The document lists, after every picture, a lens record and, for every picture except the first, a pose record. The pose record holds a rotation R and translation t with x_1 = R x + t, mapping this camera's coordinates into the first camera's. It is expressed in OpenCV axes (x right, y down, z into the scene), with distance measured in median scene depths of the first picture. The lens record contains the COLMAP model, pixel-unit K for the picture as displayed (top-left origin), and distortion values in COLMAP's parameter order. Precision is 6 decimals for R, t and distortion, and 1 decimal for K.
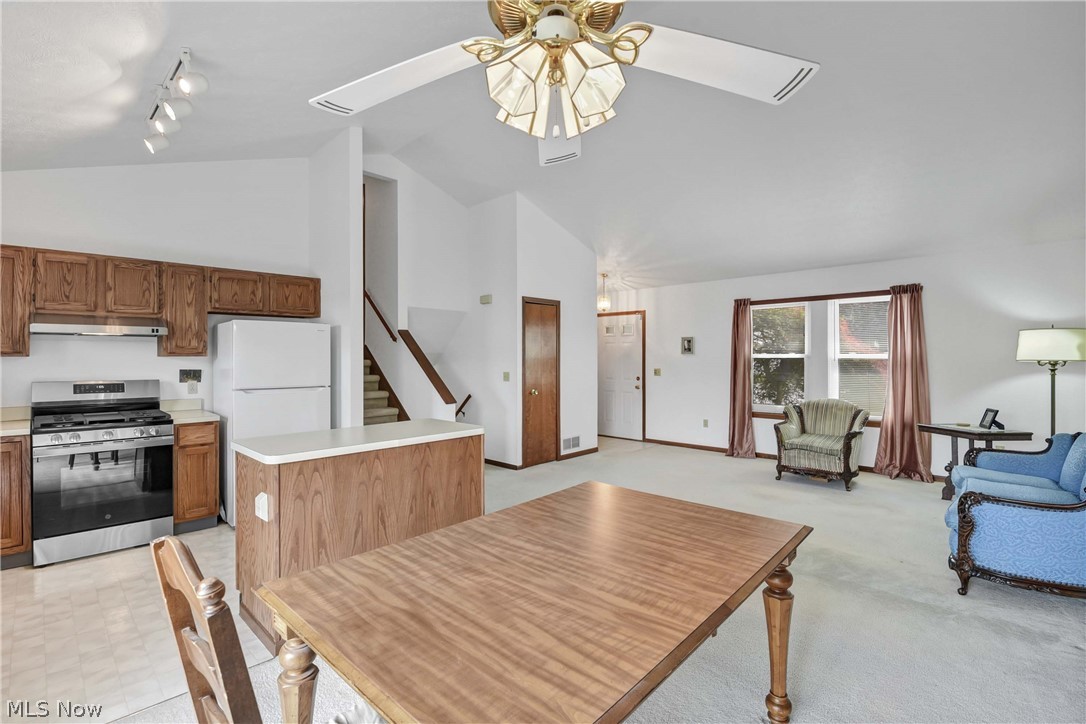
lens RADIAL K [[493.5, 0, 550.6], [0, 493.5, 356.1], [0, 0, 1]] dist [-0.007930, -0.008326]
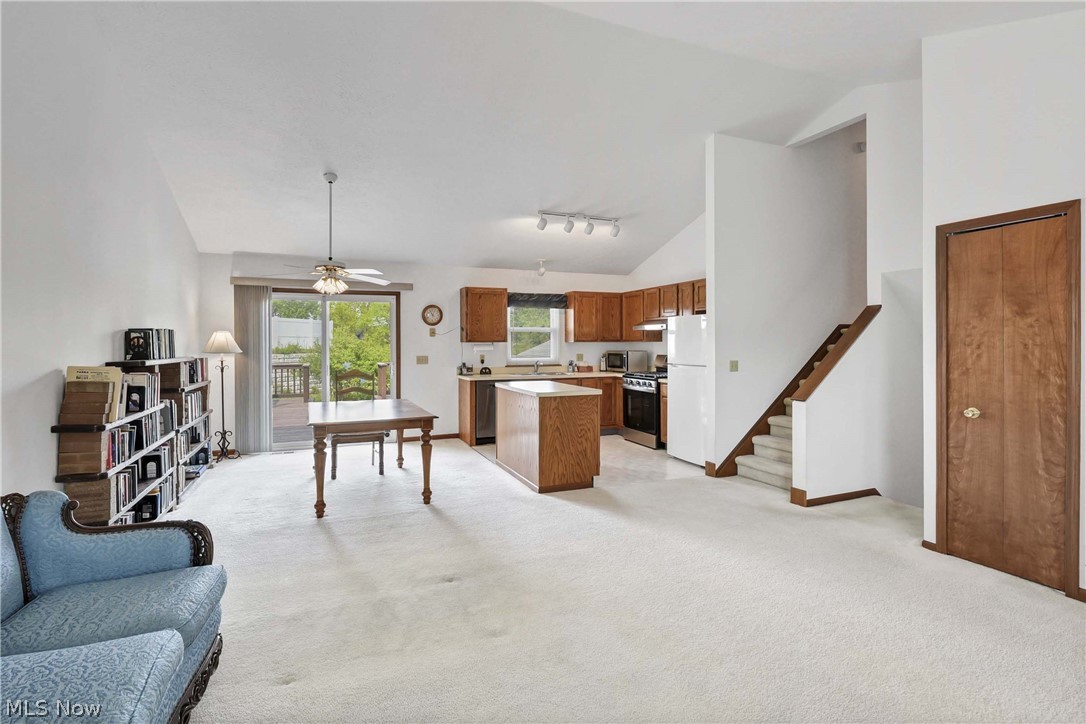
lens RADIAL K [[512.2, 0, 523.5], [0, 512.2, 347.3], [0, 0, 1]] dist [-0.001583, -0.011822]
pose [[-0.436629, 0.011158, -0.899572, 0.849344], [0.006325, 0.999936, 0.009333, 0.000966], [0.899619, -0.001615, -0.436672, 1.132215]]
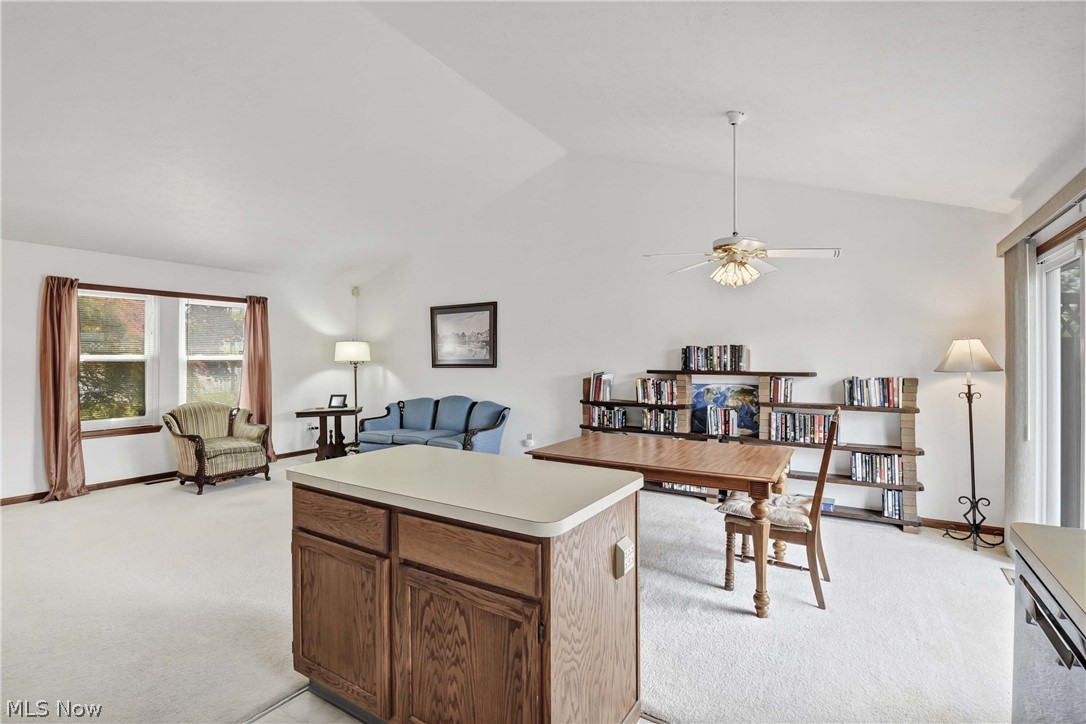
lens RADIAL K [[489.0, 0, 563.4], [0, 489.0, 357.9], [0, 0, 1]] dist [0.000658, -0.009528]
pose [[-0.206065, 0.004071, 0.978530, -0.680056], [-0.002097, 0.999987, -0.004601, 0.004078], [-0.978536, -0.003000, -0.206054, 0.654824]]
